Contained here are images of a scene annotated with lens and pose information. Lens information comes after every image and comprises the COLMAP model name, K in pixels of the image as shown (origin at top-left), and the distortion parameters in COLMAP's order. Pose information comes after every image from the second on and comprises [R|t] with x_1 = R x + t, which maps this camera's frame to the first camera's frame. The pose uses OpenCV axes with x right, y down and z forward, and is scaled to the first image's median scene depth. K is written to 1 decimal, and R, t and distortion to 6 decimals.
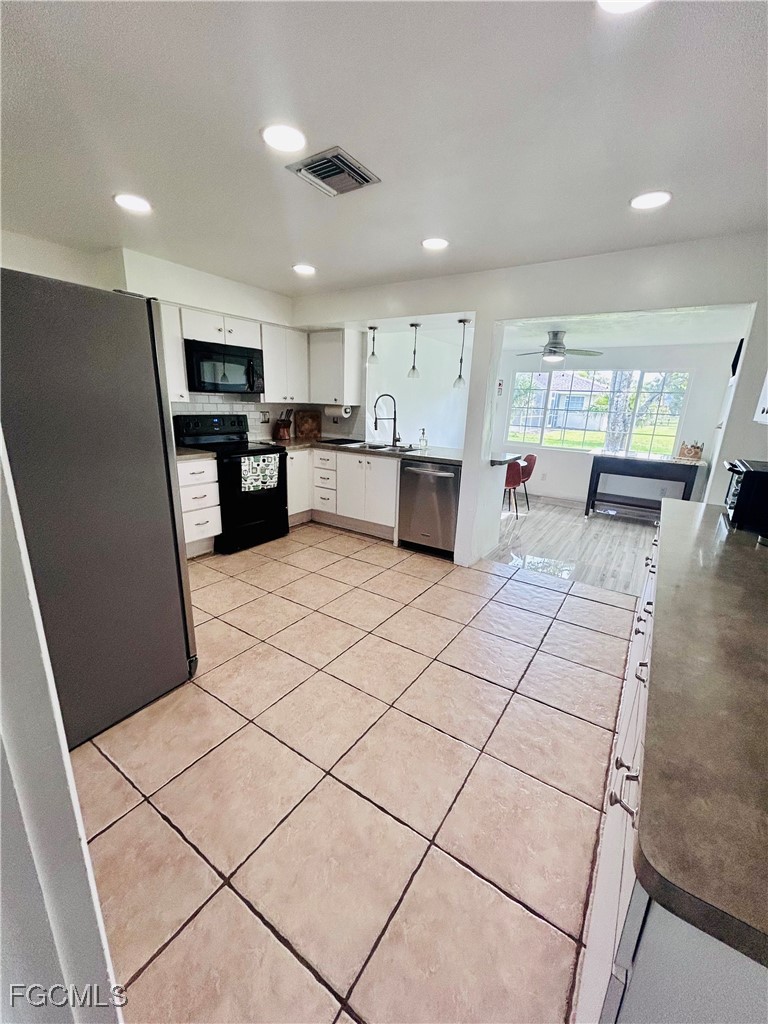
lens RADIAL K [[409.9, 0, 388.9], [0, 409.9, 511.4], [0, 0, 1]] dist [-0.000416, -0.000016]
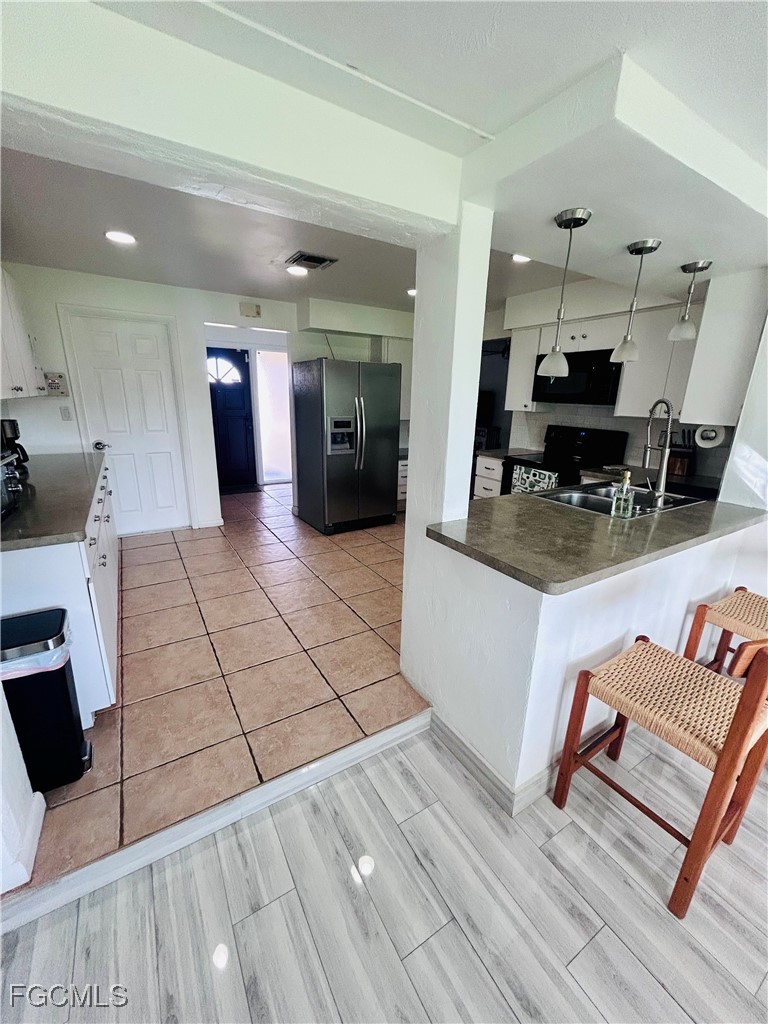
lens RADIAL K [[409.9, 0, 384.3], [0, 409.9, 508.7], [0, 0, 1]] dist [-0.000416, -0.000016]
pose [[-0.416545, 0.202929, -0.886177, 0.657254], [-0.275422, 0.900791, 0.335737, -0.268124], [0.866391, 0.383922, -0.319329, 1.016394]]
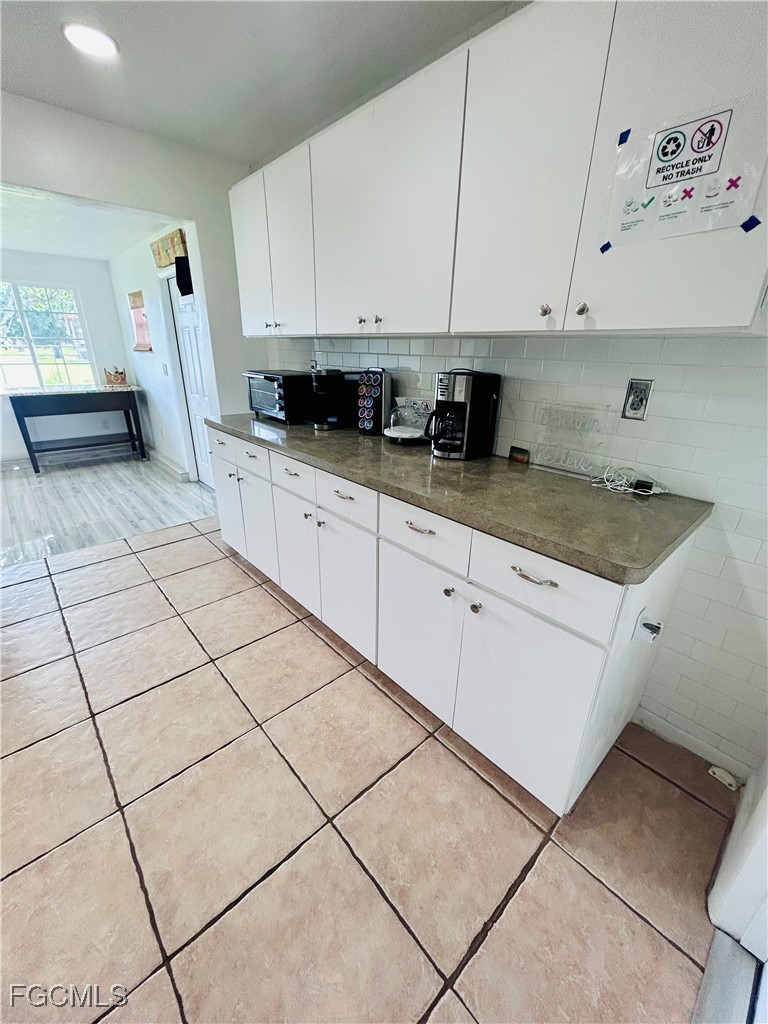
lens RADIAL K [[409.9, 0, 383.8], [0, 409.9, 510.5], [0, 0, 1]] dist [-0.000416, -0.000016]
pose [[0.250119, -0.384535, 0.888579, -0.142324], [0.243110, 0.913291, 0.326798, -0.030927], [-0.937197, 0.134284, 0.321916, 0.174768]]
